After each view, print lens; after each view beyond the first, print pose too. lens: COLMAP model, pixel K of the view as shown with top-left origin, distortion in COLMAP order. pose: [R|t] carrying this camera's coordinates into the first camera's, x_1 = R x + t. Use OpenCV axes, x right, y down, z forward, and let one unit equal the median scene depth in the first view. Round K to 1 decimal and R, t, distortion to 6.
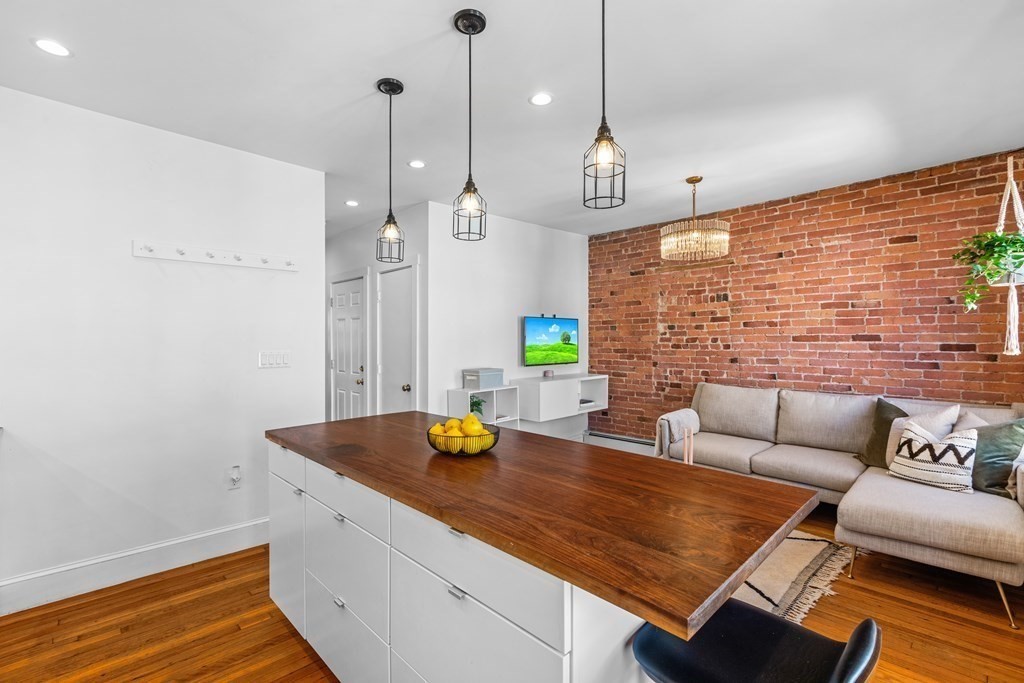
lens RADIAL K [[461.8, 0, 511.8], [0, 461.8, 346.5], [0, 0, 1]] dist [0.000922, -0.000595]
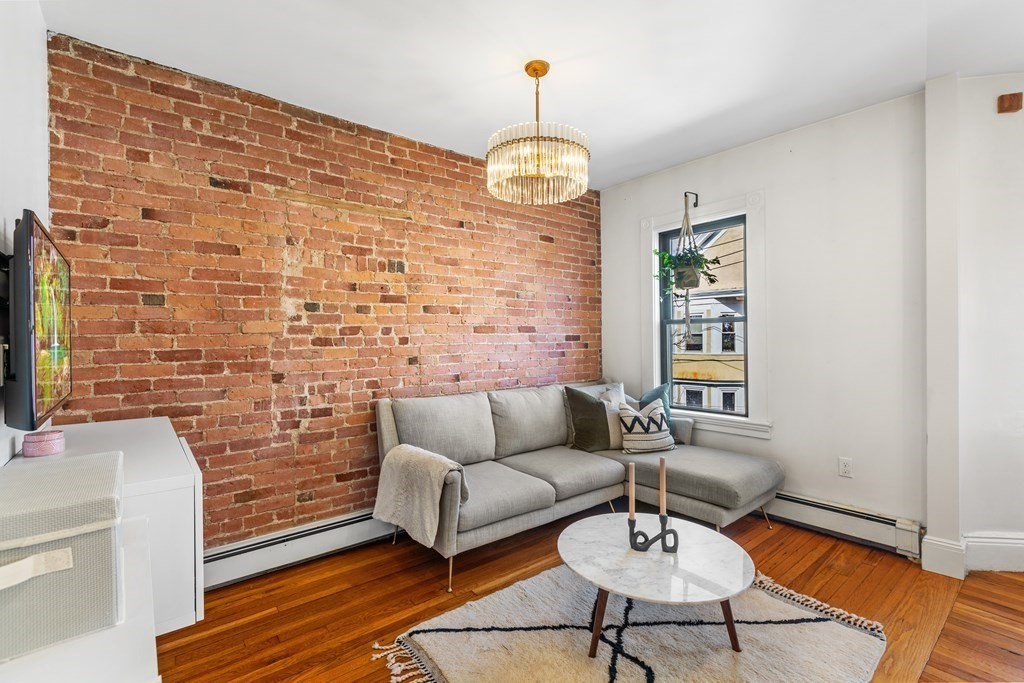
lens RADIAL K [[461.8, 0, 511.8], [0, 461.8, 346.5], [0, 0, 1]] dist [0.000922, -0.000595]
pose [[0.087355, -0.012721, 0.996096, -0.197715], [0.026307, 0.999599, 0.010458, 0.006039], [-0.995830, 0.025291, 0.087655, 0.812286]]
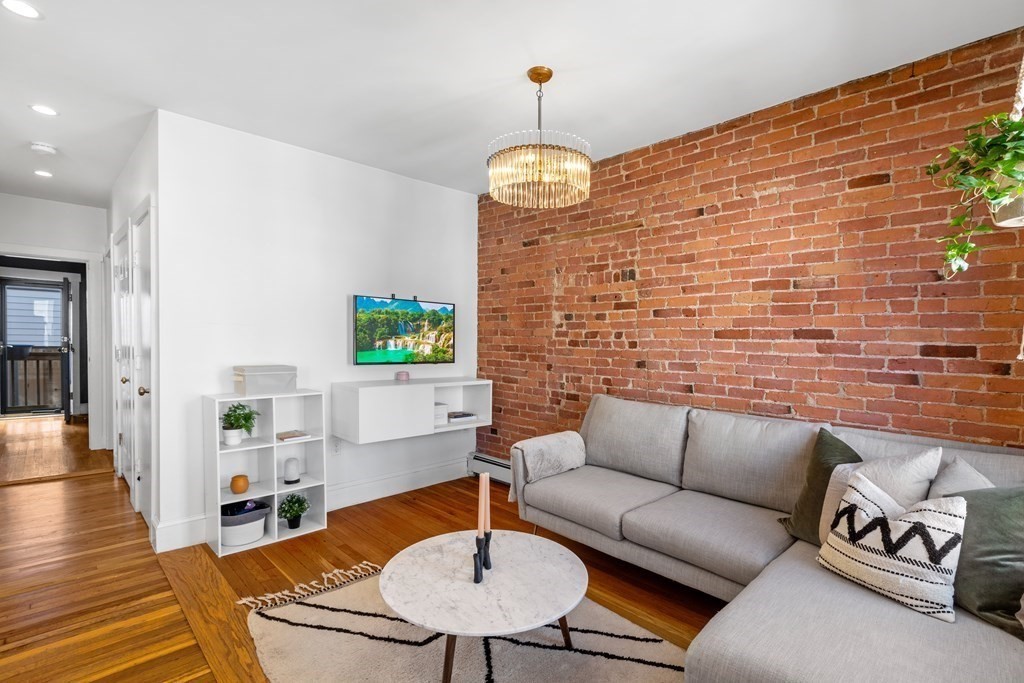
lens RADIAL K [[487.8, 0, 510.6], [0, 487.8, 346.5], [0, 0, 1]] dist [0.002607, 0.000228]
pose [[0.999906, 0.013286, -0.003258, 0.290984], [-0.013250, 0.999854, 0.010816, -0.002496], [0.003401, -0.010772, 0.999936, 0.260996]]
